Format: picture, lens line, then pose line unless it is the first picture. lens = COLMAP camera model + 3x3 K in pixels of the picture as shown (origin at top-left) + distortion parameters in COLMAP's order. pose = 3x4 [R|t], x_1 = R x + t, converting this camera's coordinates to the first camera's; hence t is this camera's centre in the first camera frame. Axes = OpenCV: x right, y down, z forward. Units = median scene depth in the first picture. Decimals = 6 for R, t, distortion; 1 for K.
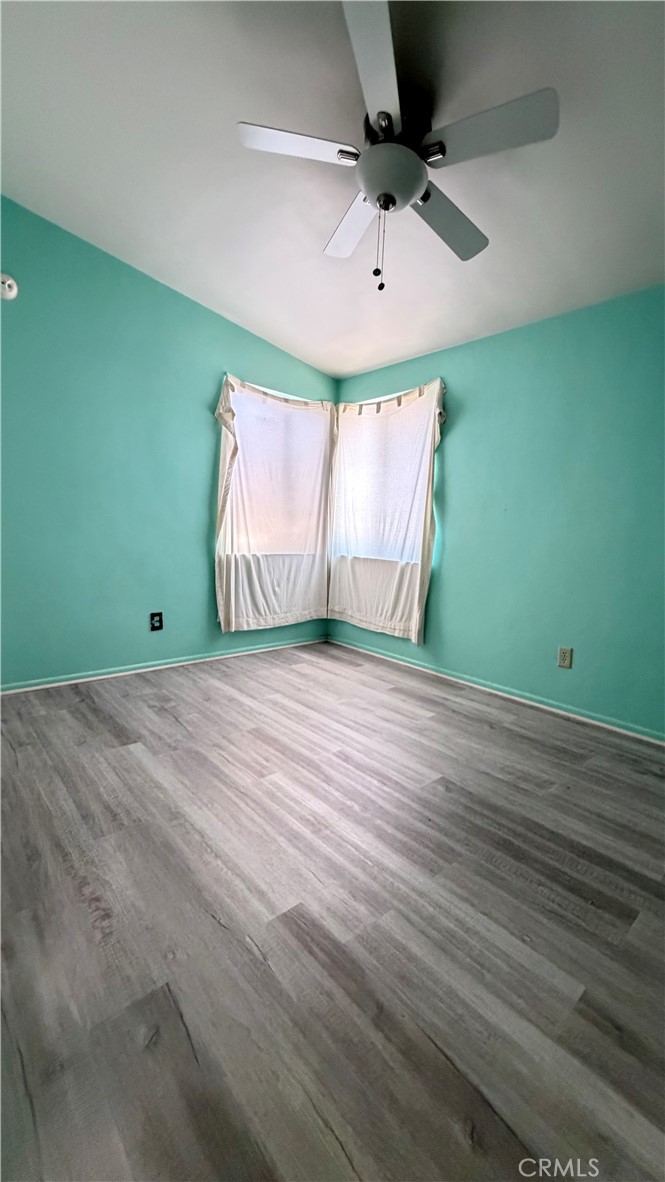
lens RADIAL K [[475.1, 0, 332.2], [0, 475.1, 590.0], [0, 0, 1]] dist [0.000723, -0.000058]
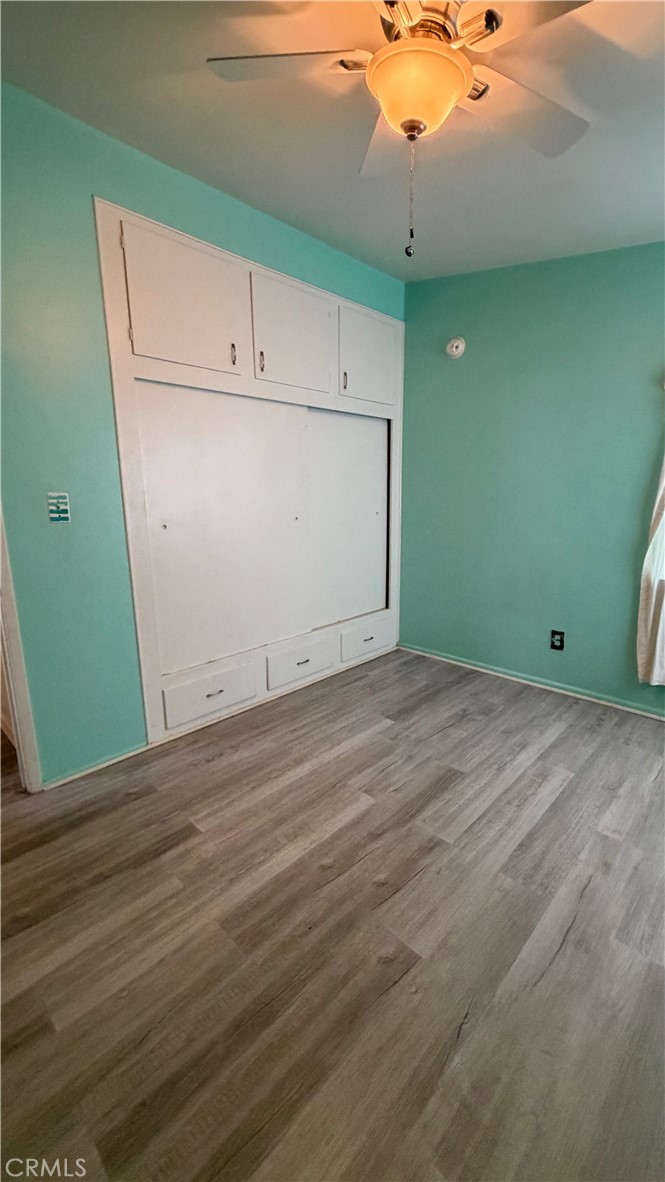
lens RADIAL K [[475.1, 0, 331.7], [0, 475.1, 591.8], [0, 0, 1]] dist [0.000723, -0.000058]
pose [[0.066676, 0.166504, -0.983784, 0.721592], [-0.112703, 0.980925, 0.158382, -0.179320], [0.991389, 0.100315, 0.084169, 0.705979]]
